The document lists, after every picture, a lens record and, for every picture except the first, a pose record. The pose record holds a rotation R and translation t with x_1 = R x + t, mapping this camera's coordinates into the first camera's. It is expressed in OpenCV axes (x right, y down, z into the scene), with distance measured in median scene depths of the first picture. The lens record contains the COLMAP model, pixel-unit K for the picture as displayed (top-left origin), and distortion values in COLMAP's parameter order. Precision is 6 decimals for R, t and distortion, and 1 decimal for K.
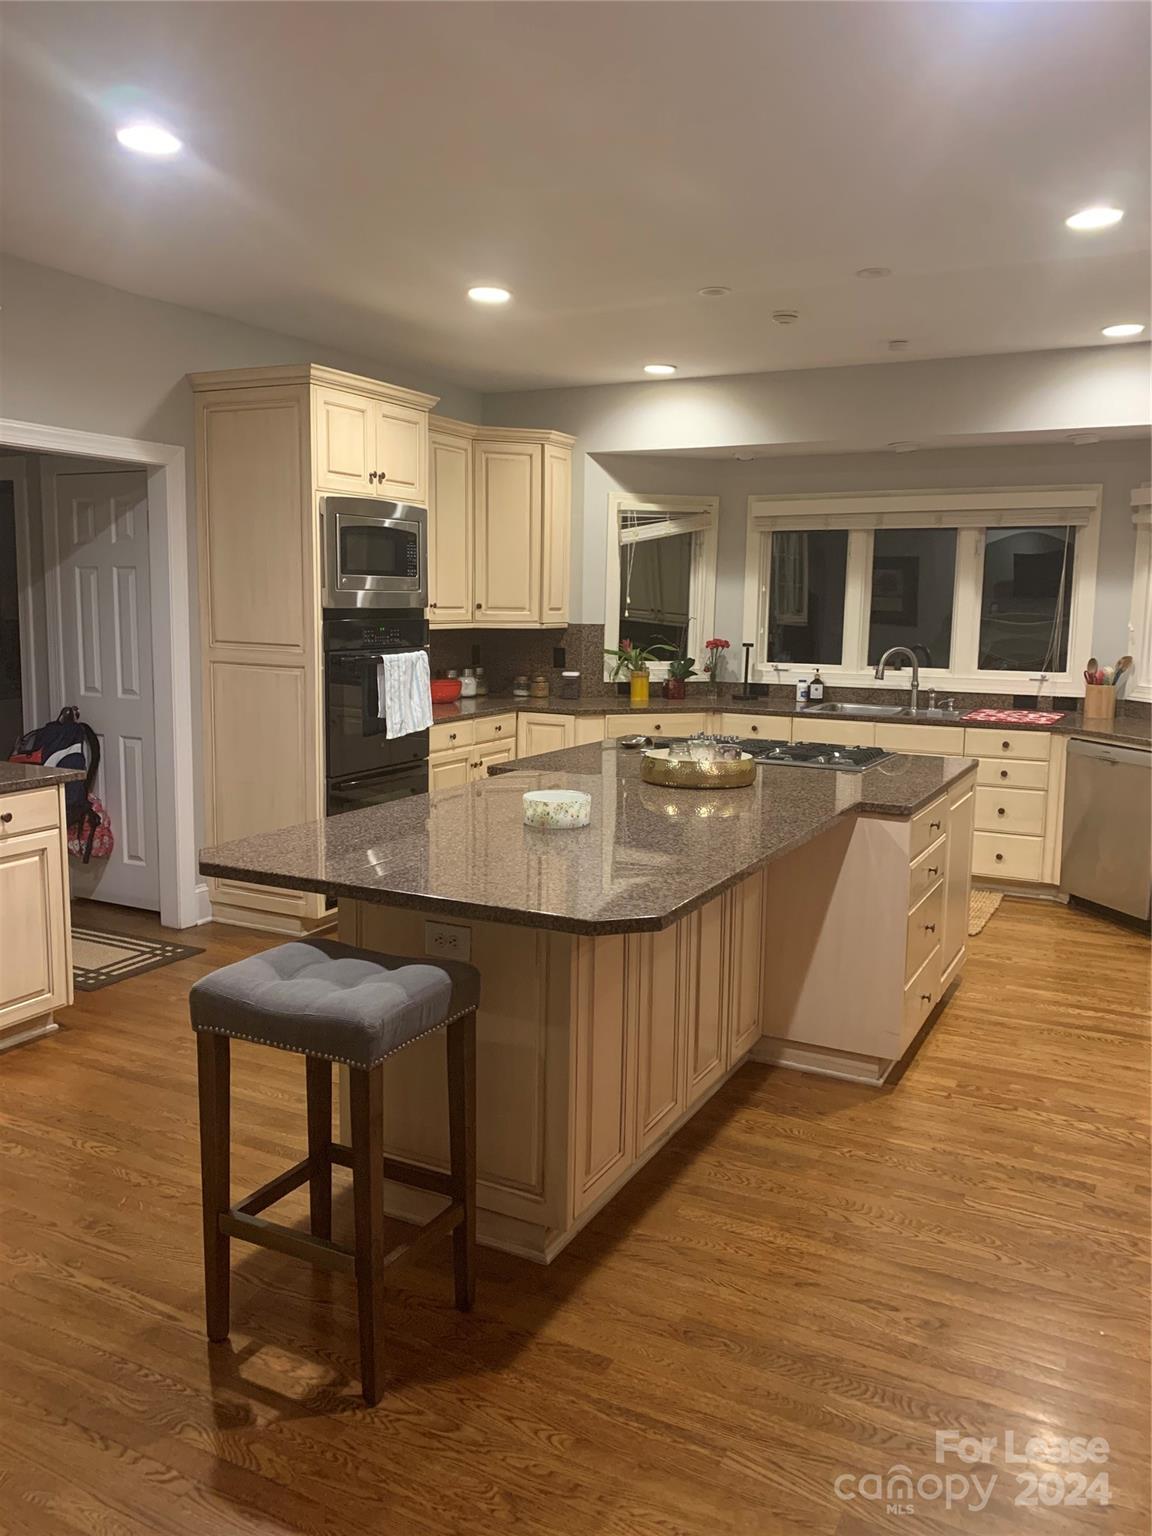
lens RADIAL K [[1208.1, 0, 580.2], [0, 1208.1, 764.2], [0, 0, 1]] dist [-0.006949, 0.002222]
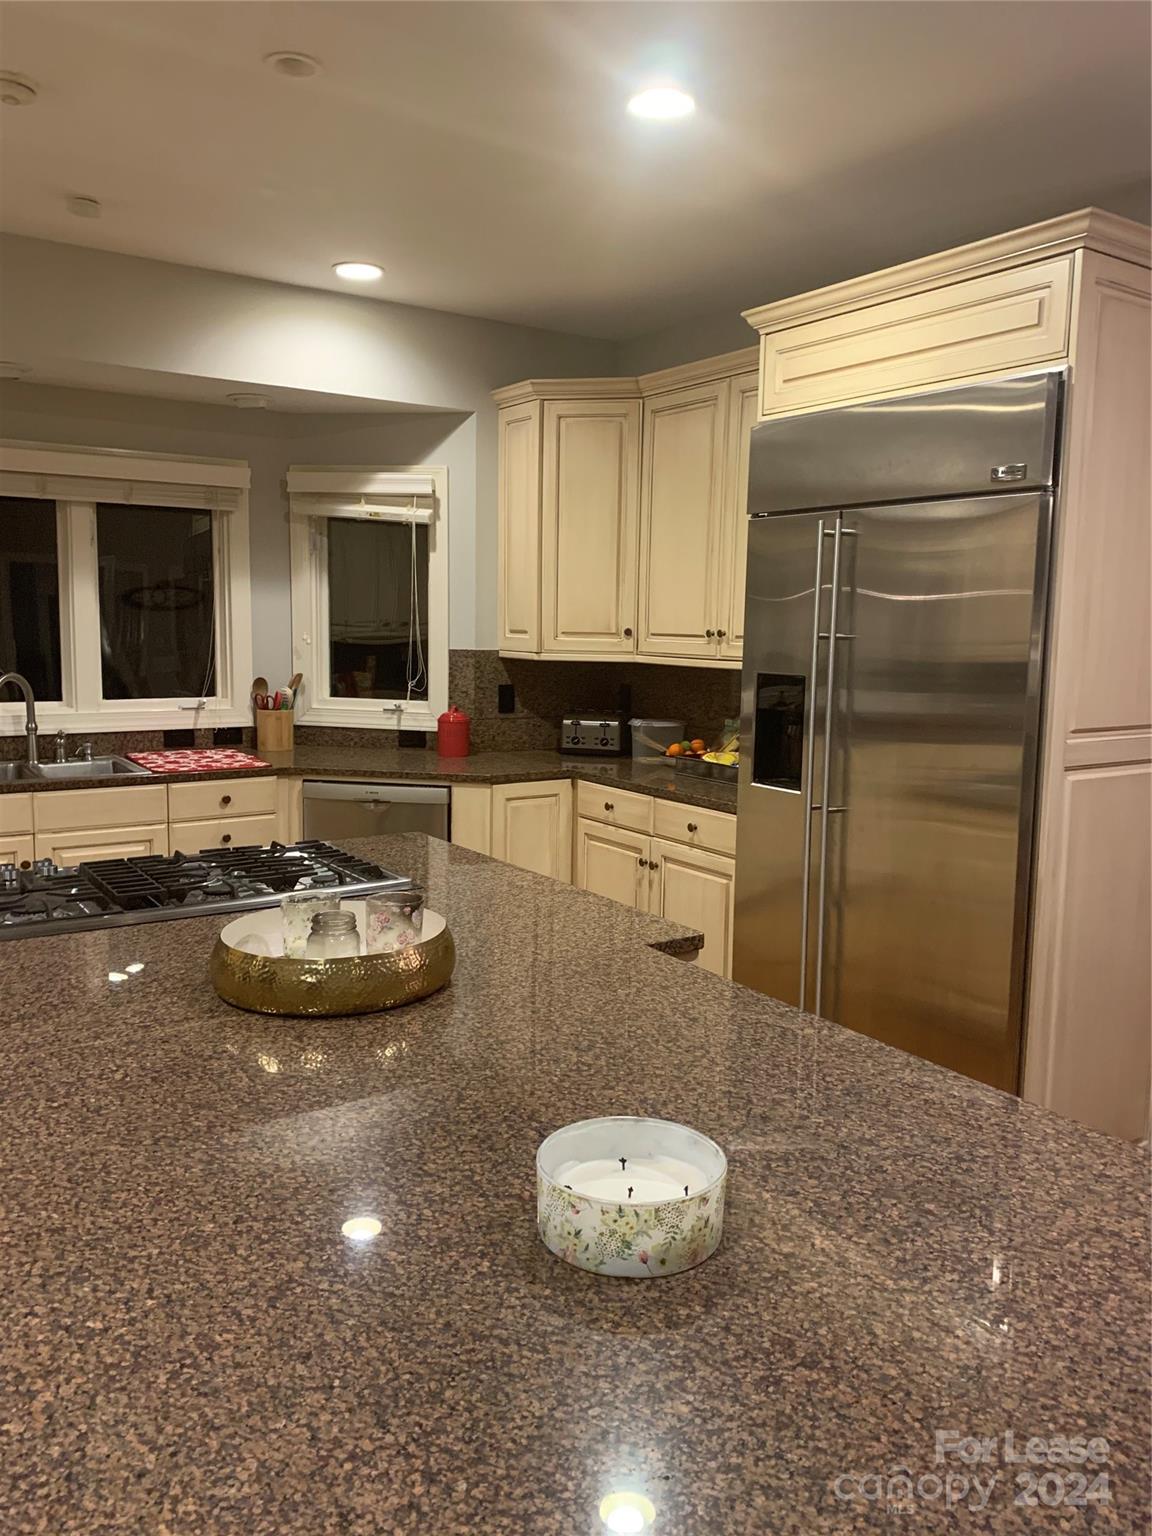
lens RADIAL K [[1208.1, 0, 574.4], [0, 1208.1, 773.9], [0, 0, 1]] dist [-0.006949, 0.002222]
pose [[0.496123, -0.124356, 0.859301, -0.177034], [0.107195, 0.990891, 0.081509, -0.066559], [-0.861610, 0.051674, 0.504934, 0.406308]]
